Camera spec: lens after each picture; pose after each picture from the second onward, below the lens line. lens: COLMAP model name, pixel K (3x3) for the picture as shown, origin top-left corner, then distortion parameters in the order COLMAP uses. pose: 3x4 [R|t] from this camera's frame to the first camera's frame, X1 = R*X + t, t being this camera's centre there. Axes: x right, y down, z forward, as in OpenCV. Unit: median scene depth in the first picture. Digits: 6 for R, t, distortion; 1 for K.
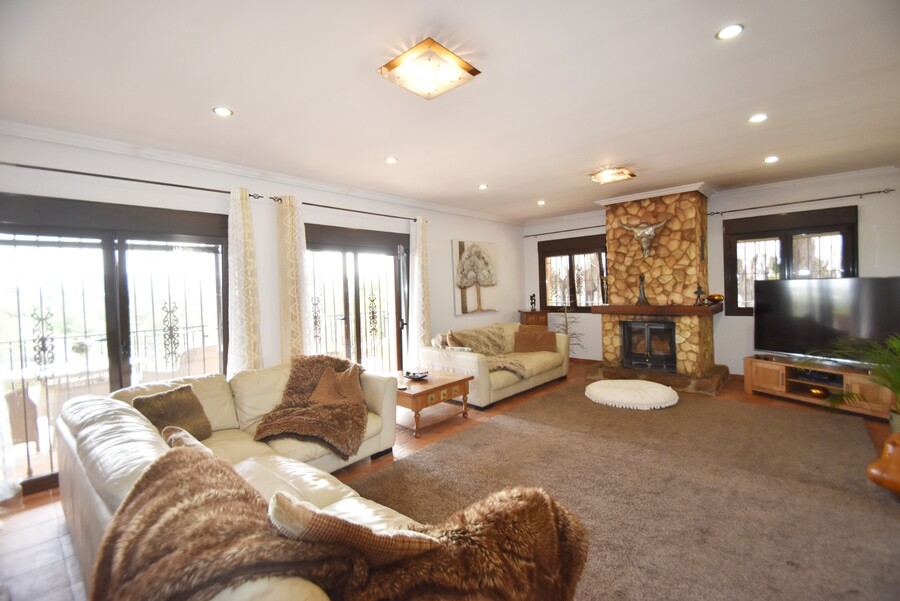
lens RADIAL K [[392.8, 0, 450.4], [0, 392.8, 300.0], [0, 0, 1]] dist [-0.005089, -0.005964]
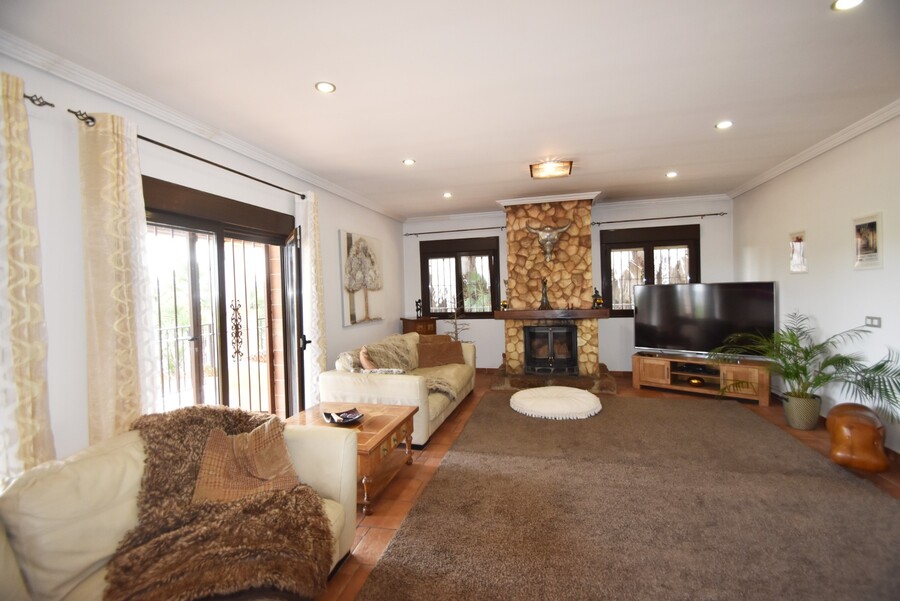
lens RADIAL K [[392.8, 0, 450.2], [0, 392.8, 299.8], [0, 0, 1]] dist [-0.005089, -0.005964]
pose [[0.886458, -0.005386, 0.462778, -0.214019], [0.014428, 0.999768, -0.016001, 0.001538], [-0.462585, 0.020861, 0.886330, 0.274364]]
